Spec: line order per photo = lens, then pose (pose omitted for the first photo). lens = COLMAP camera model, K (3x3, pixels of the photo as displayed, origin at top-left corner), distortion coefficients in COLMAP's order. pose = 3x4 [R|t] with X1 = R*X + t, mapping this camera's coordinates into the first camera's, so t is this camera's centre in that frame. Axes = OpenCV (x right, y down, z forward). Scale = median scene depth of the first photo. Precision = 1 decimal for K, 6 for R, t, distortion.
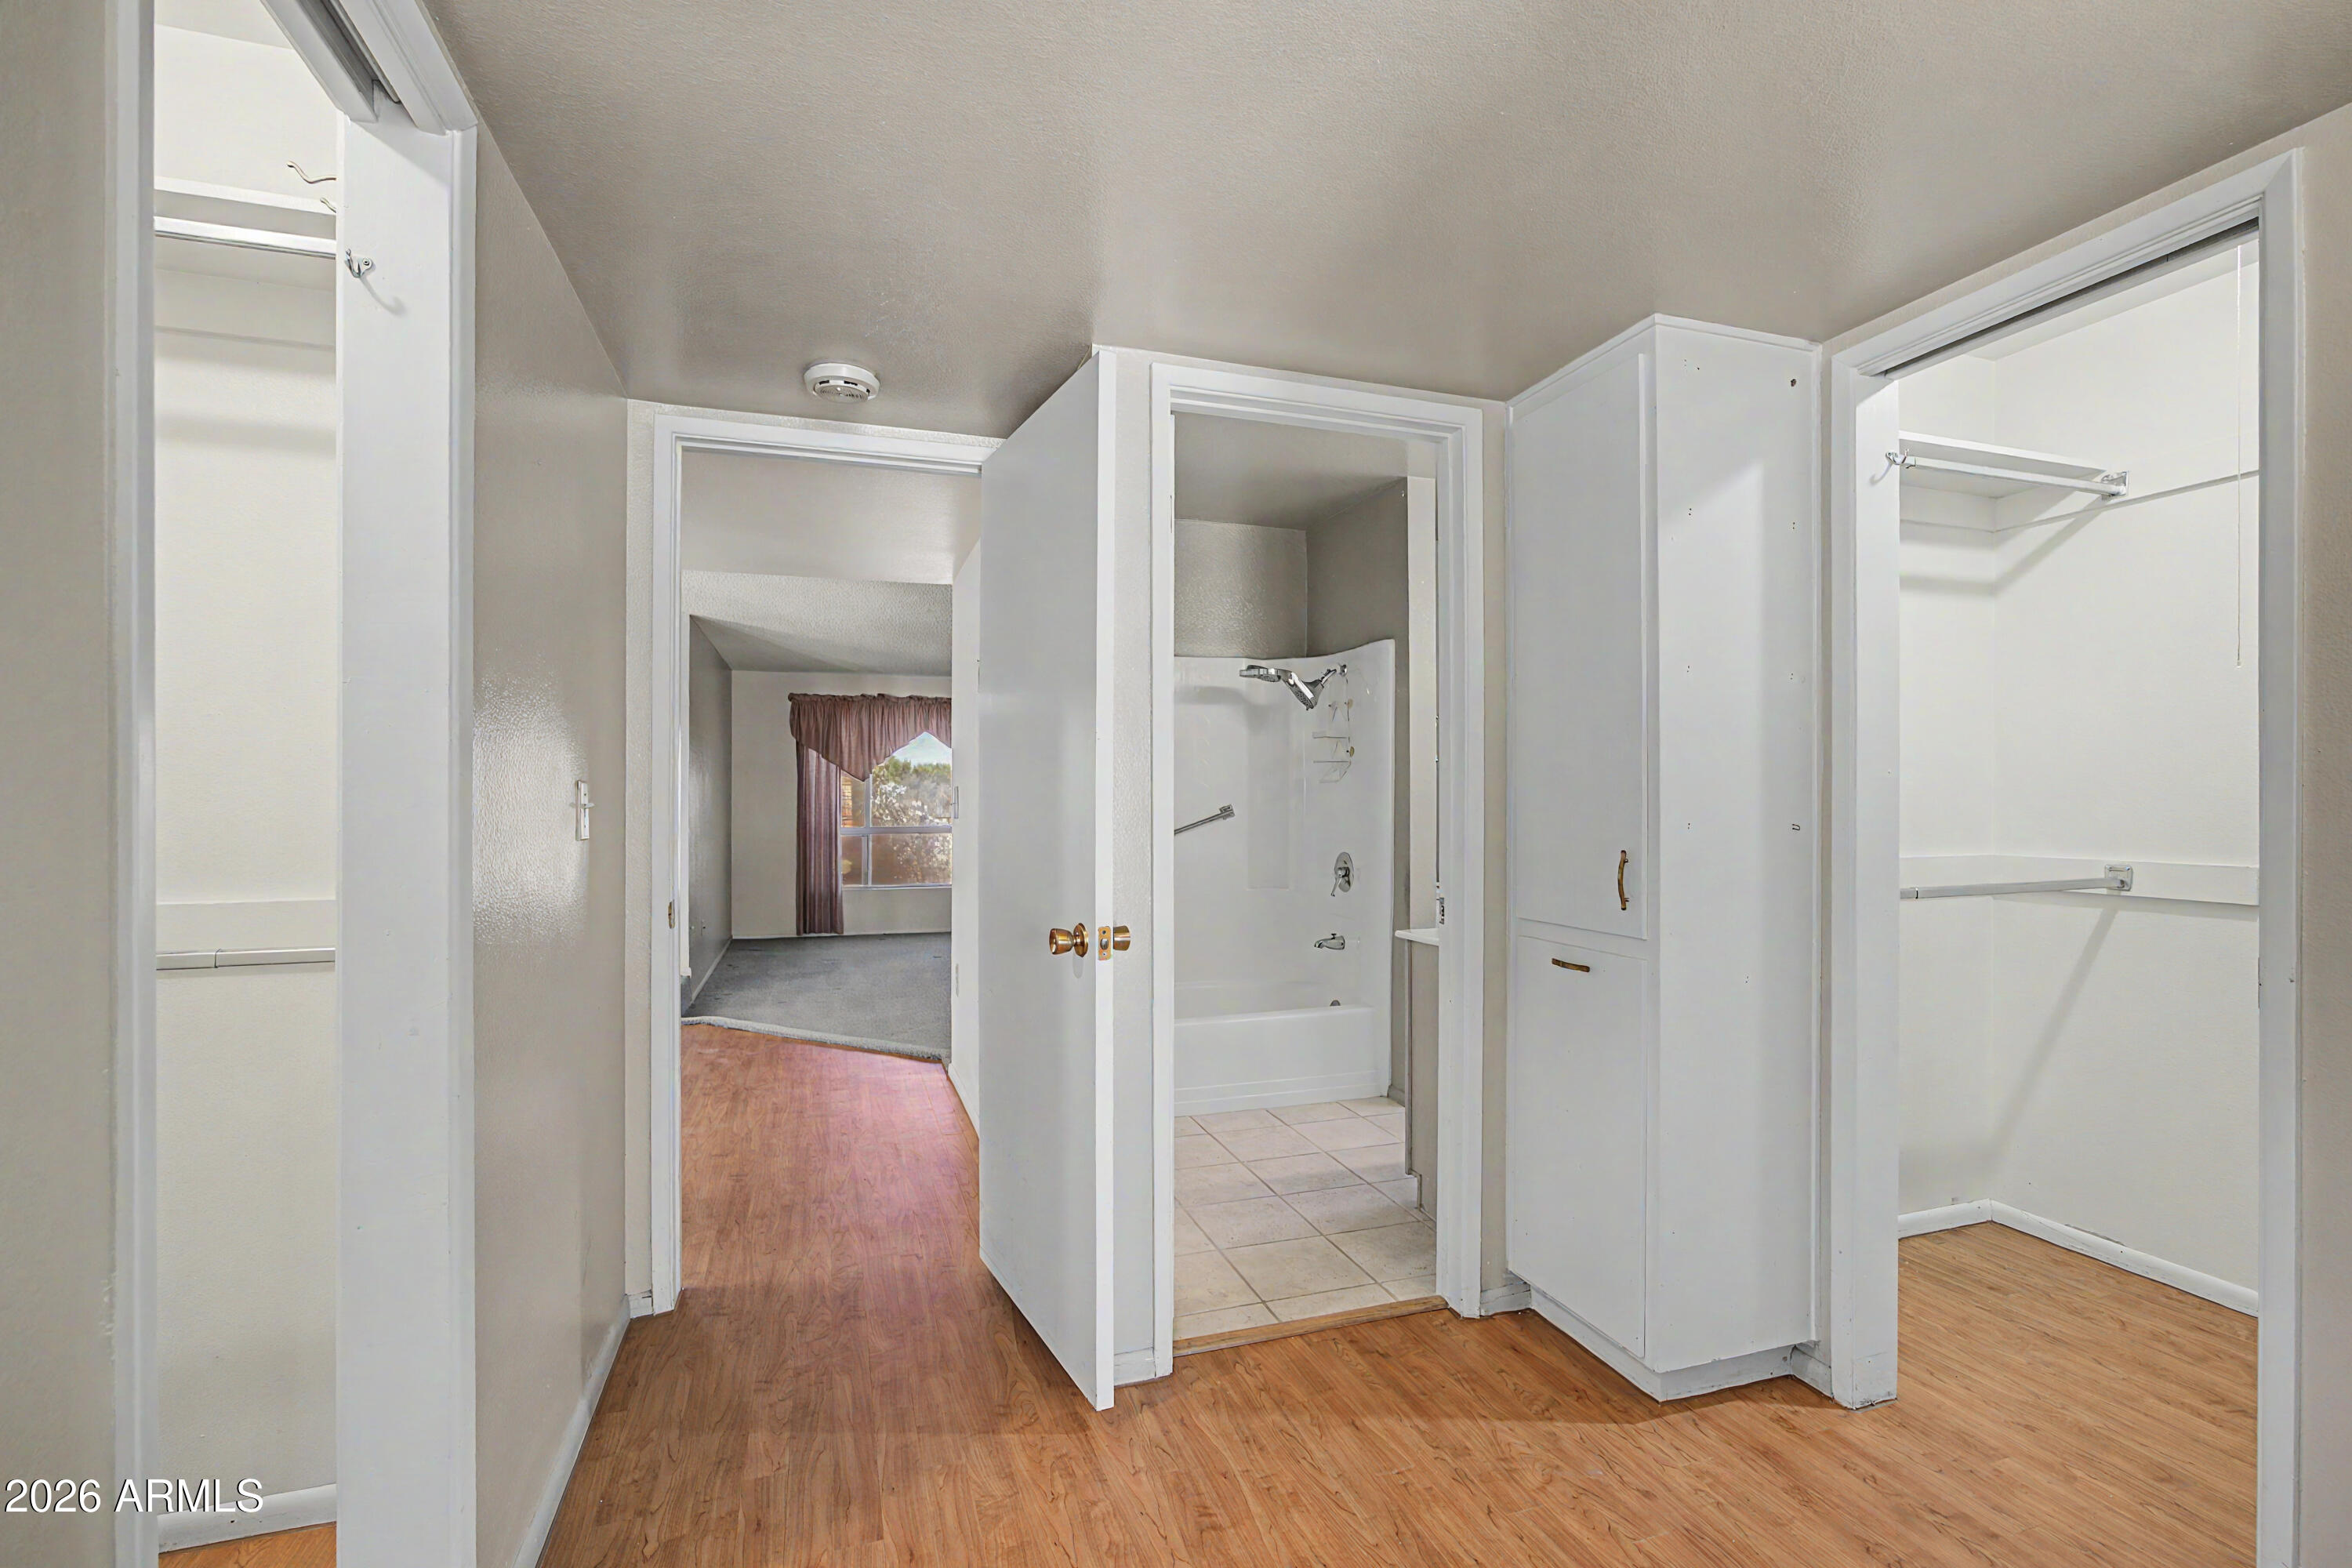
lens RADIAL K [[1034.3, 0, 1180.1], [0, 1034.3, 790.4], [0, 0, 1]] dist [-0.020891, 0.000963]
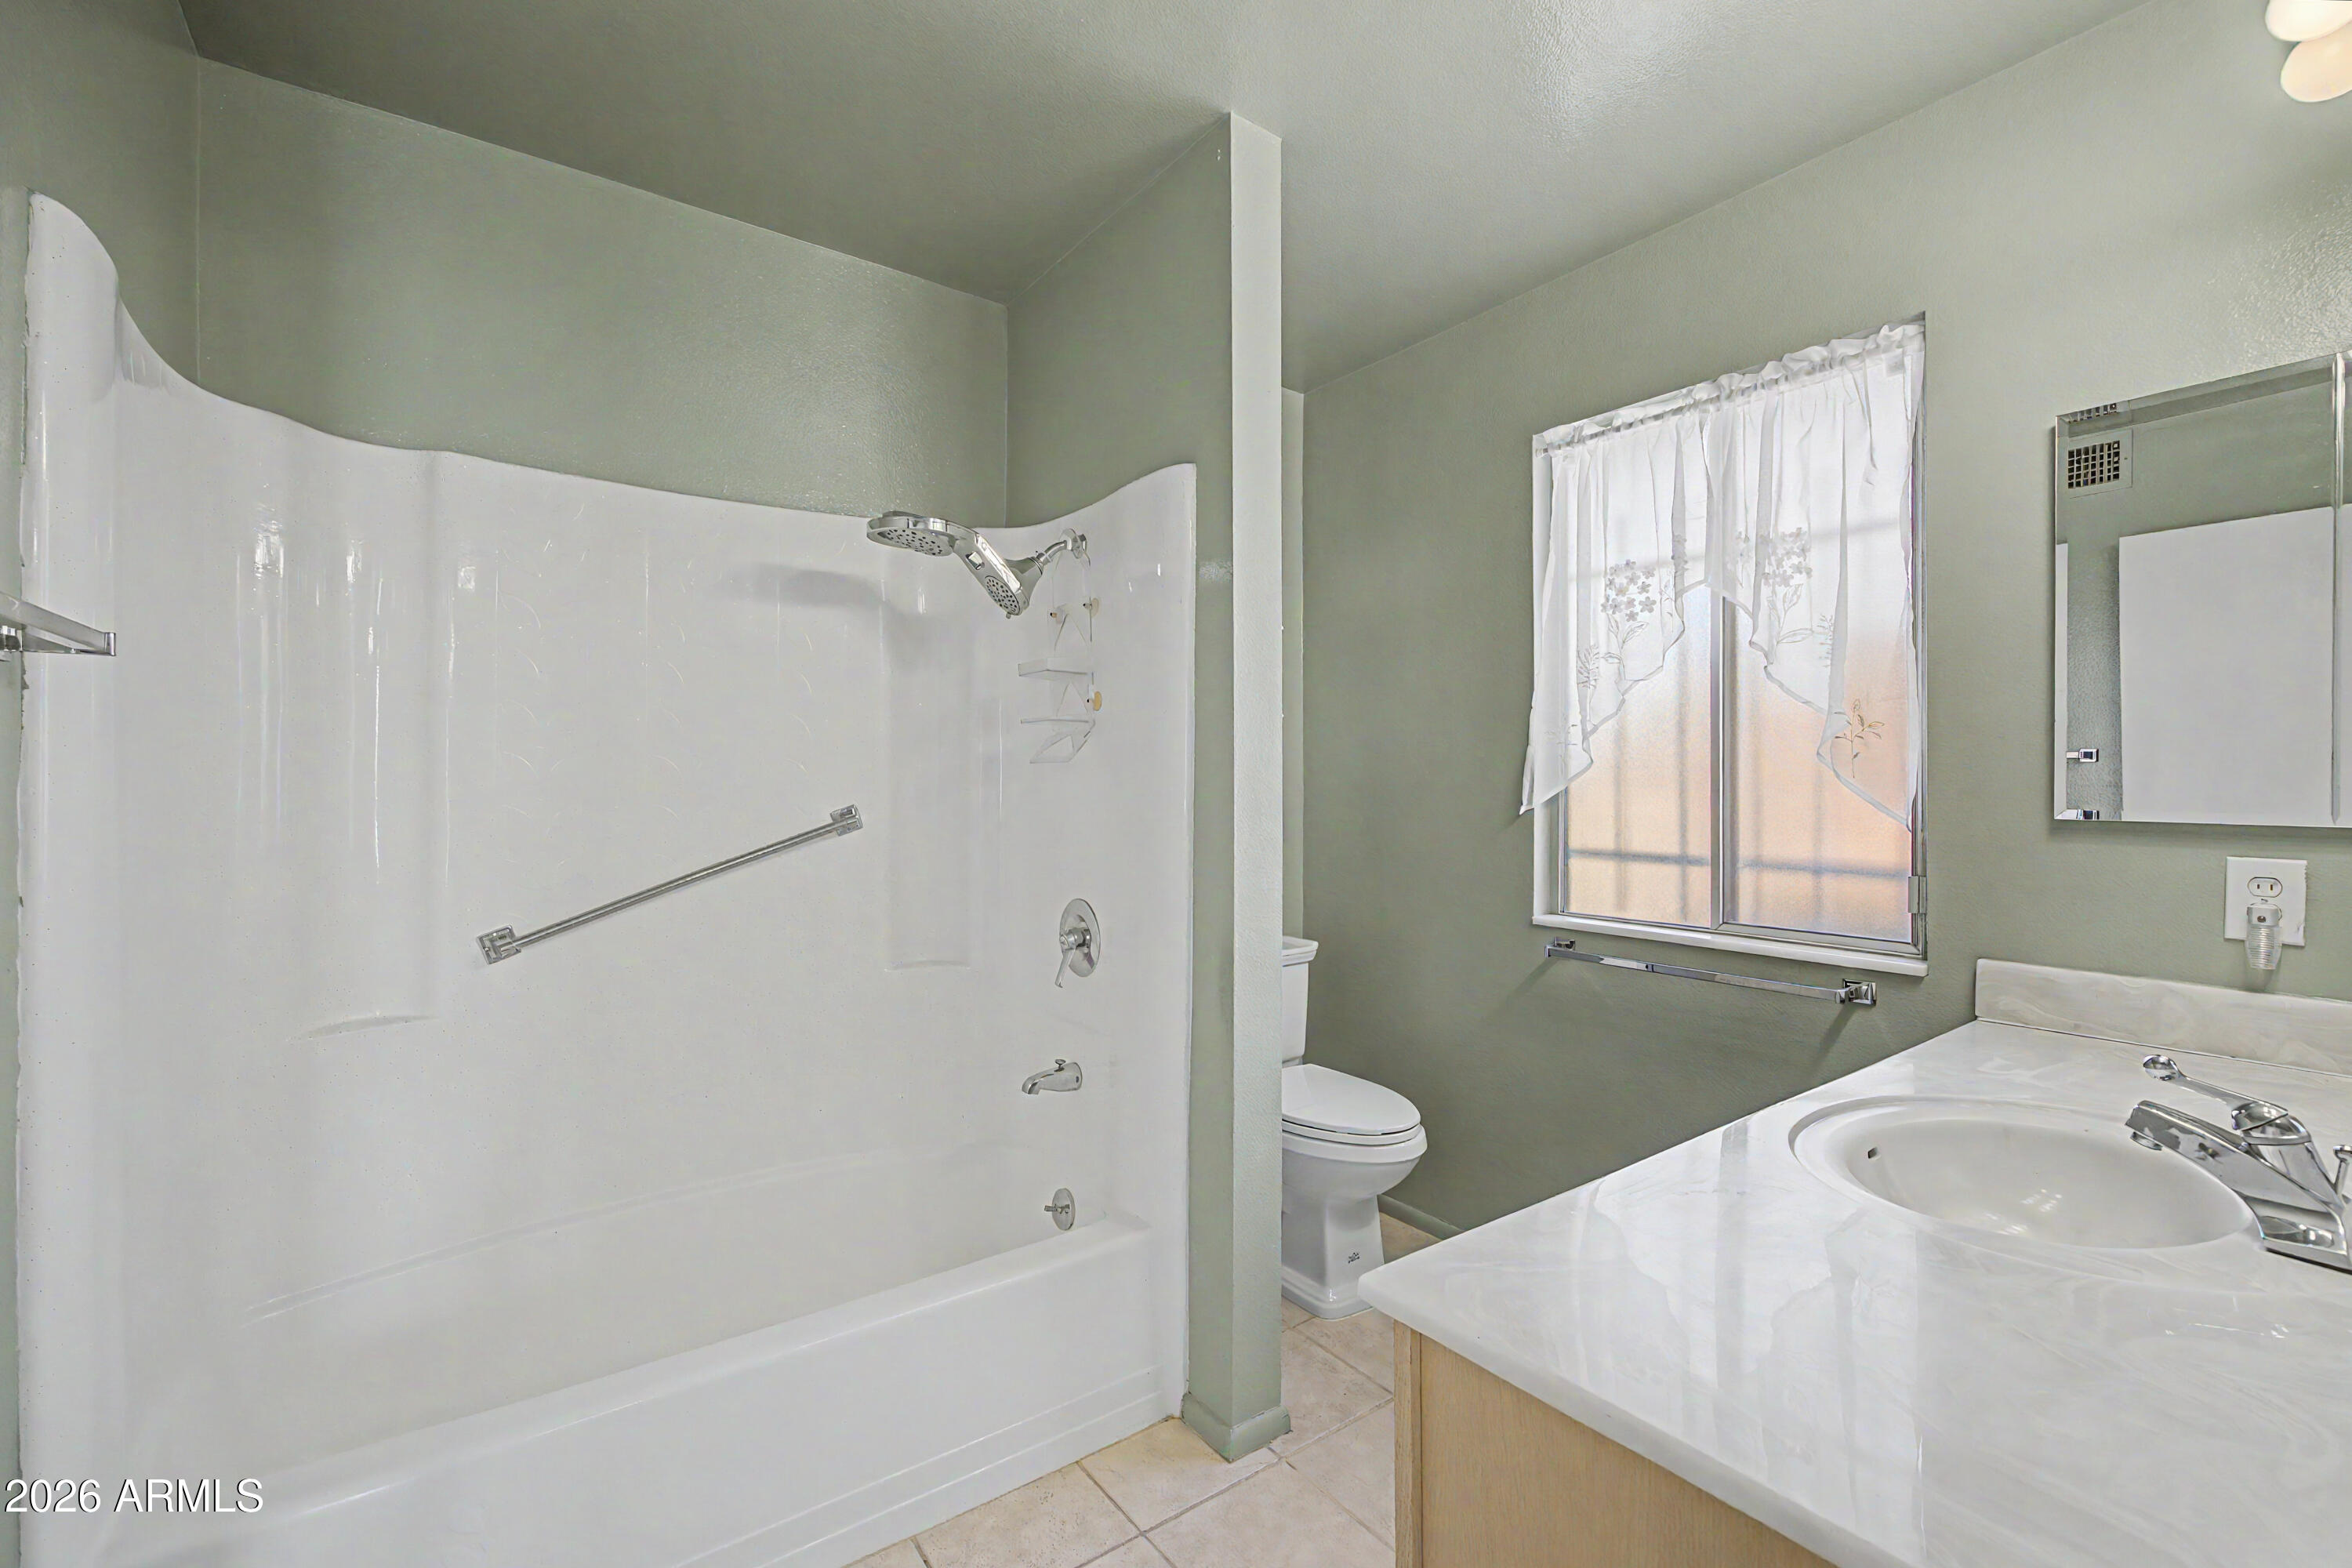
lens RADIAL K [[1034.3, 0, 1180.1], [0, 1034.3, 782.2], [0, 0, 1]] dist [-0.020891, 0.000963]
pose [[0.952158, 0.004157, 0.305578, 0.049575], [-0.004095, 0.999991, -0.000845, 0.002240], [-0.305578, -0.000447, 0.952167, 0.499658]]
